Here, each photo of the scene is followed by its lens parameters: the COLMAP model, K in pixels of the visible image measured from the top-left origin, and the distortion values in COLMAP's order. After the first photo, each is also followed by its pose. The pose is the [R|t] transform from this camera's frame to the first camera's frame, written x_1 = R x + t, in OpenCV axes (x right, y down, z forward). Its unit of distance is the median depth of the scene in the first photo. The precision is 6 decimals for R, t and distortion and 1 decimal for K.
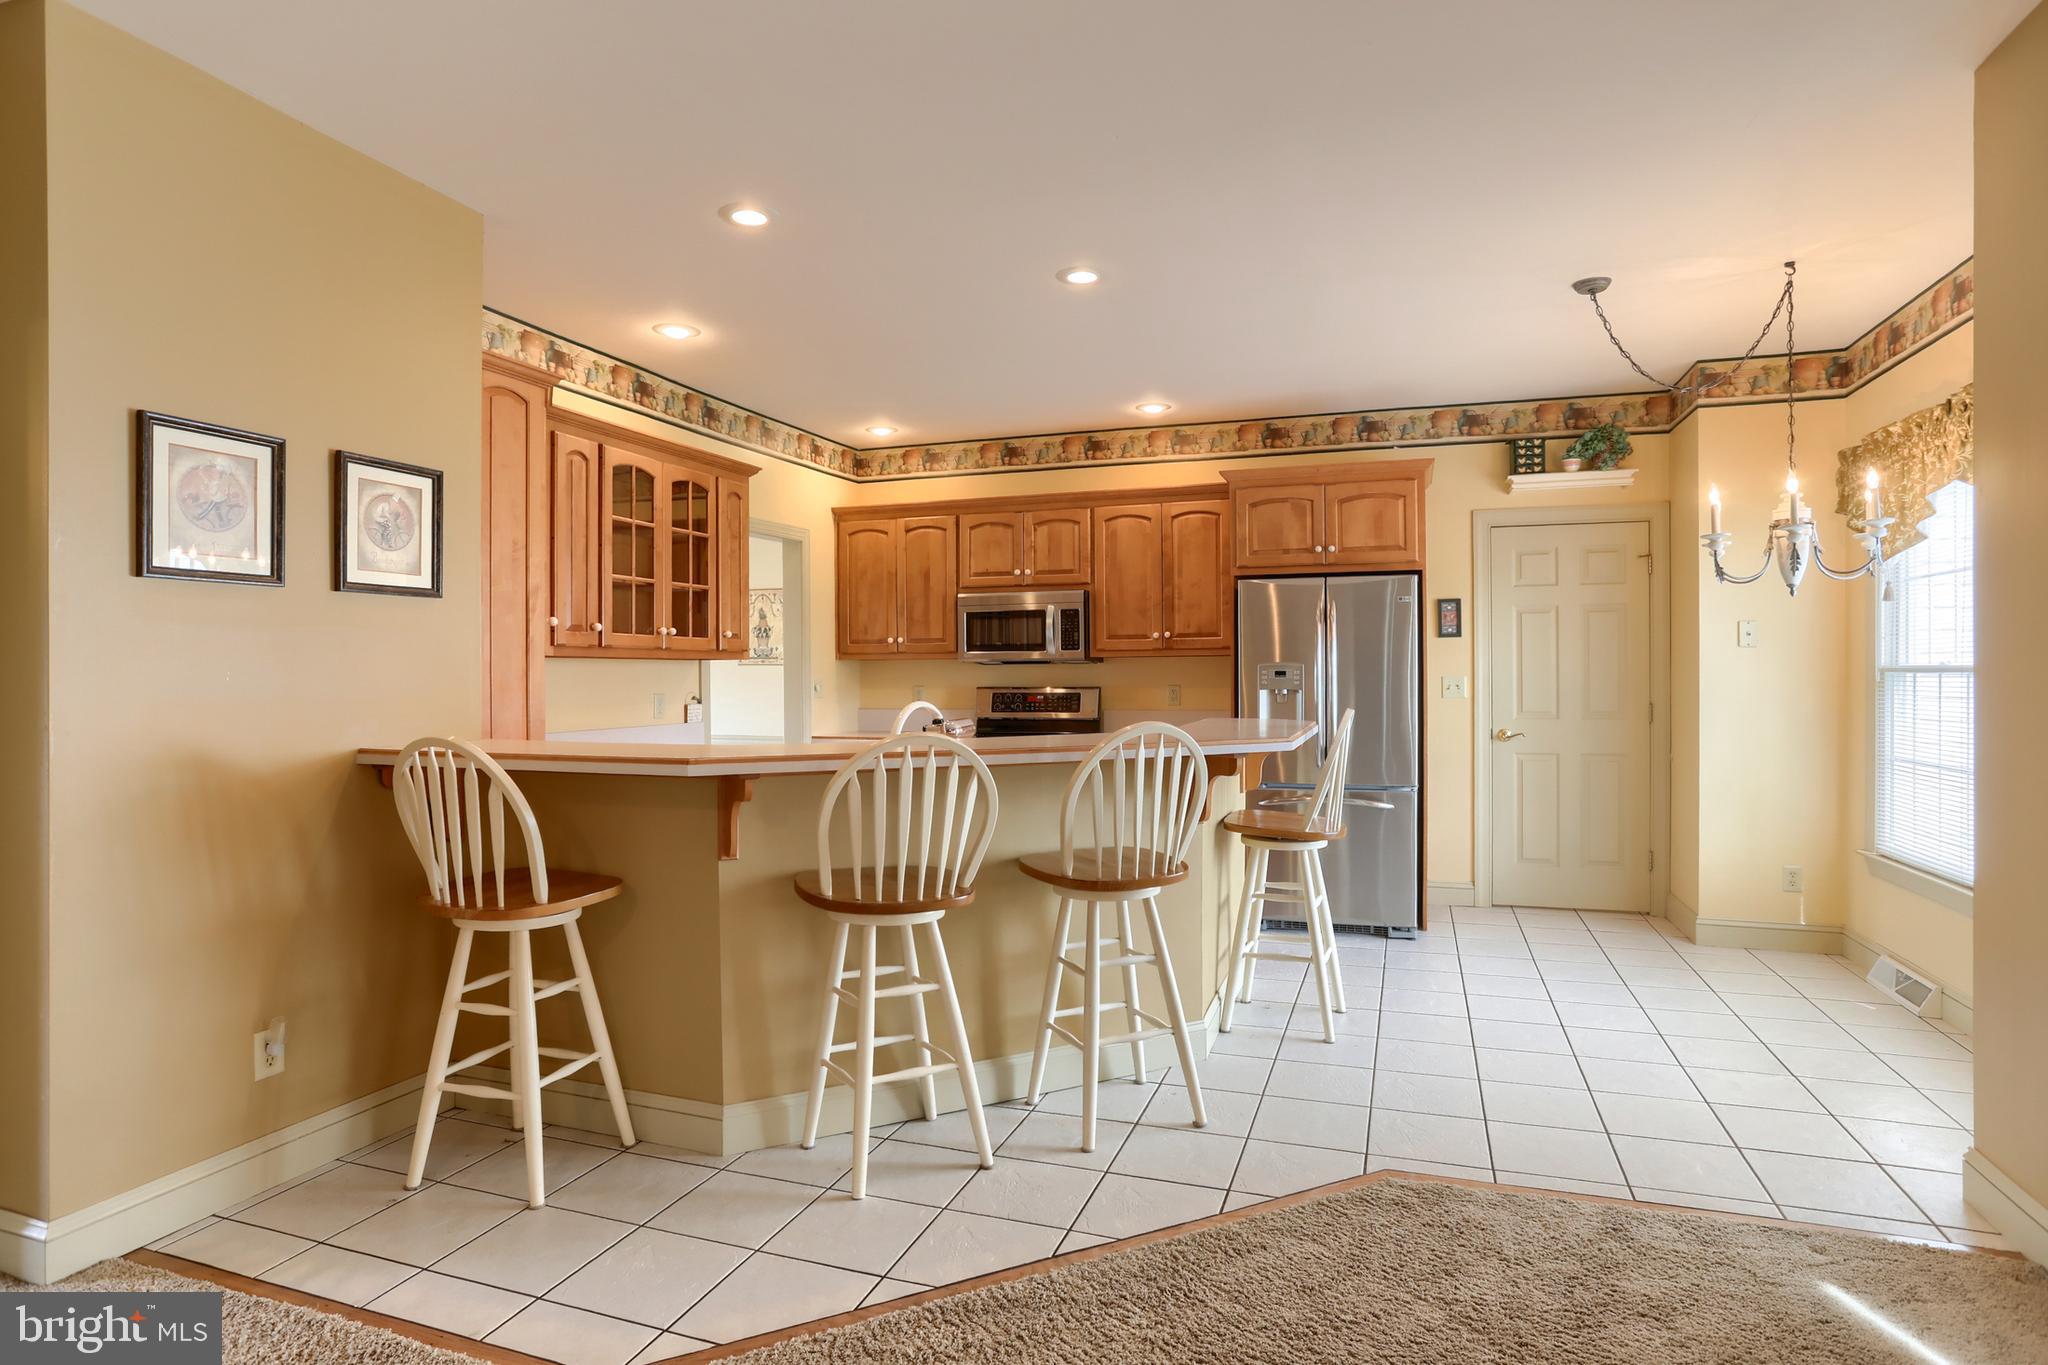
lens RADIAL K [[1079.7, 0, 1024.0], [0, 1079.7, 682.5], [0, 0, 1]] dist [-0.045598, 0.027430]
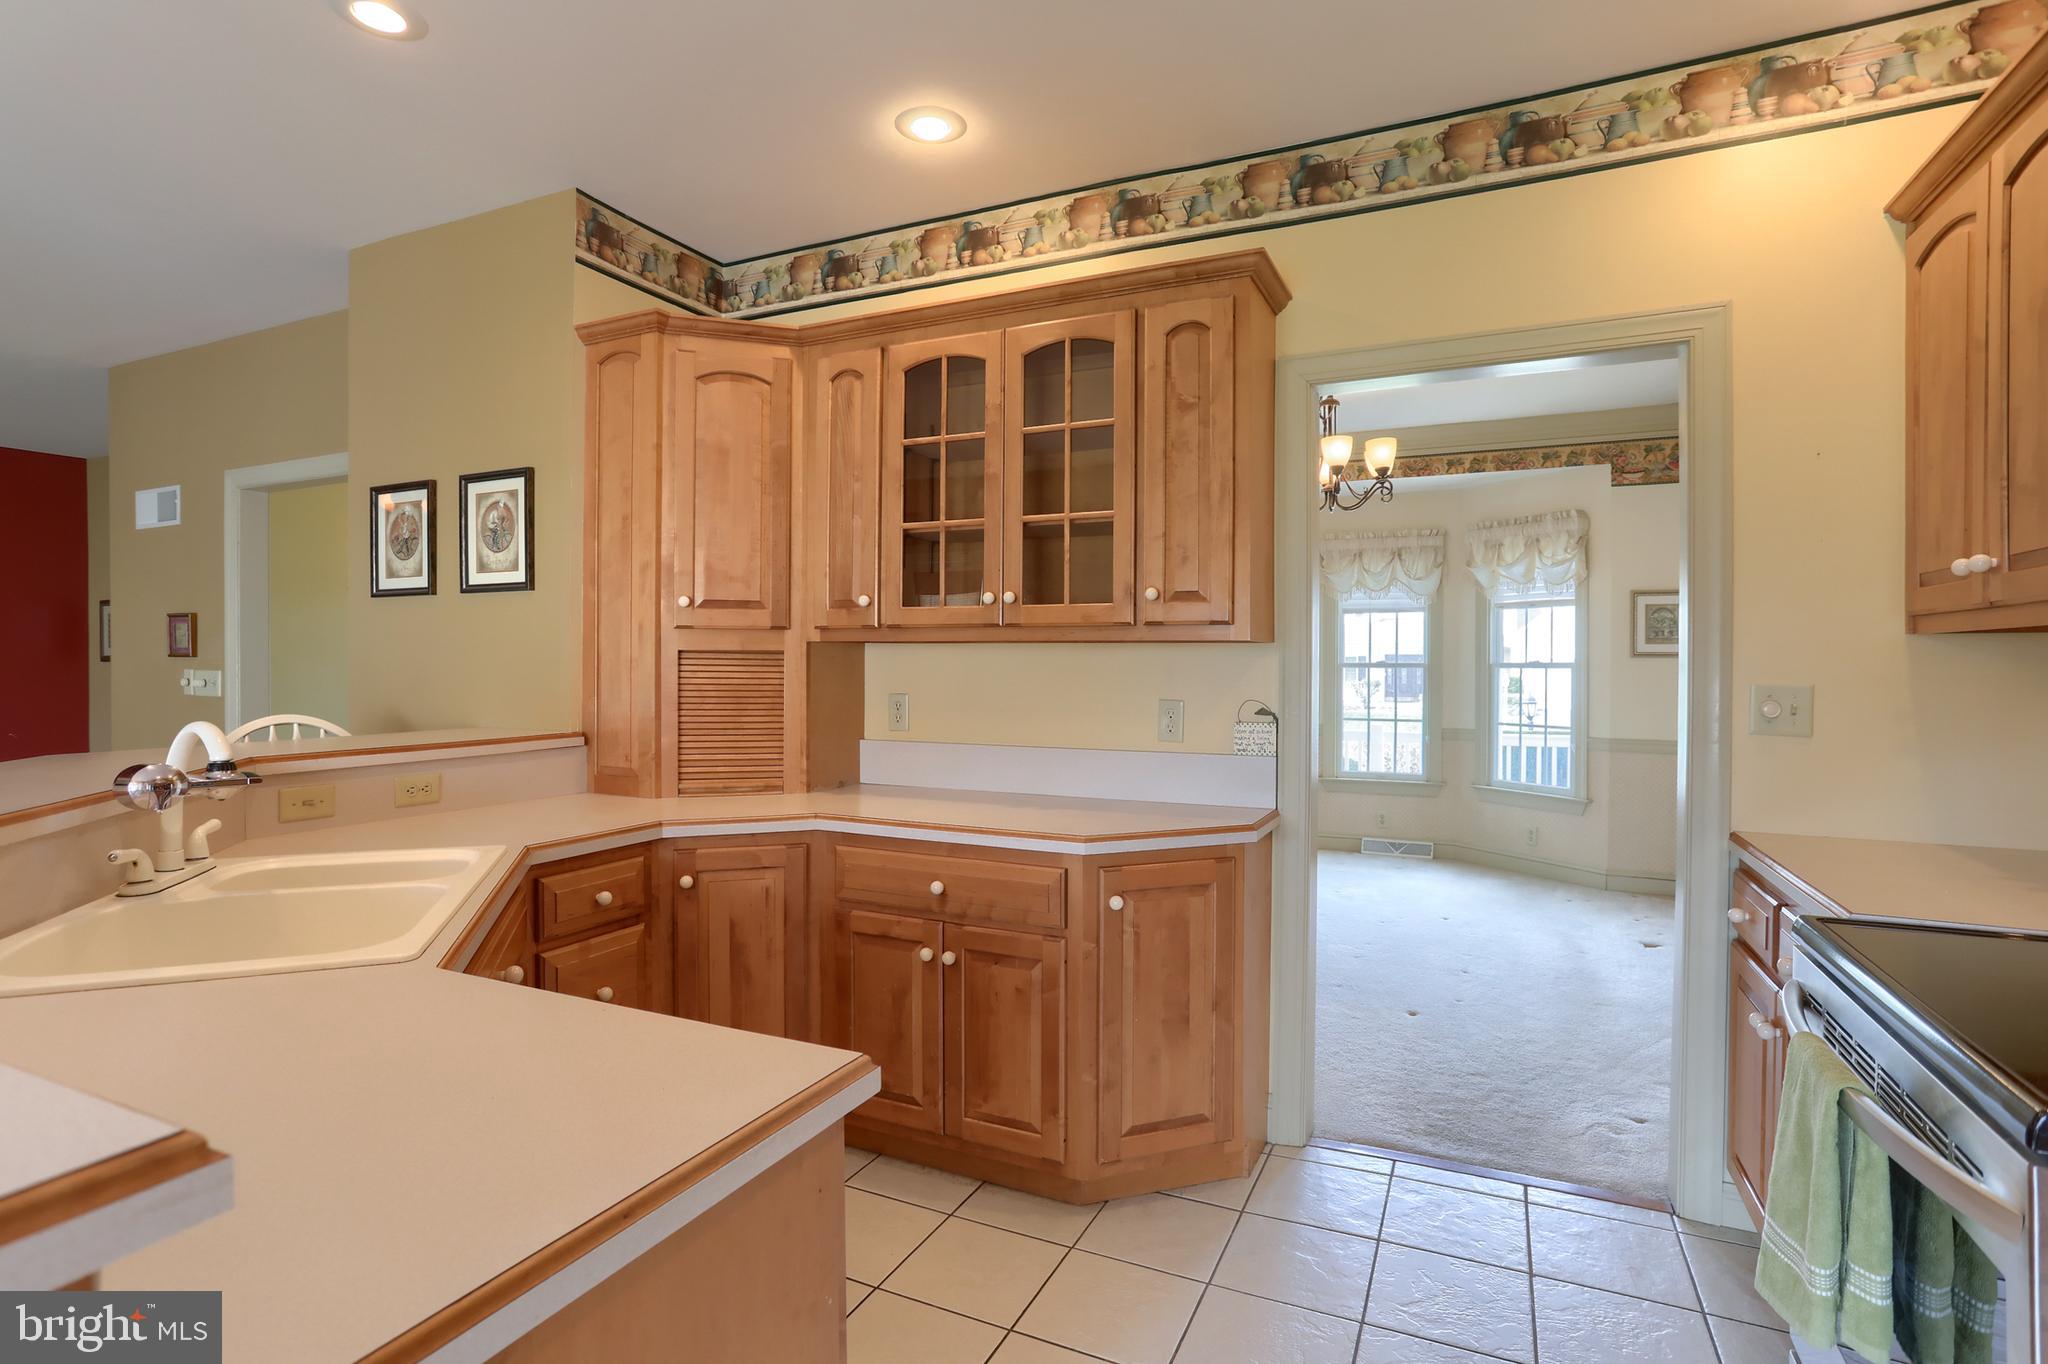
lens RADIAL K [[1012.9, 0, 1026.8], [0, 1012.9, 665.6], [0, 0, 1]] dist [-0.000237, 0.000047]
pose [[-0.103312, 0.009619, -0.994603, 0.377010], [-0.007716, 0.999915, 0.010472, -0.020535], [0.994619, 0.008756, -0.103229, 1.581385]]
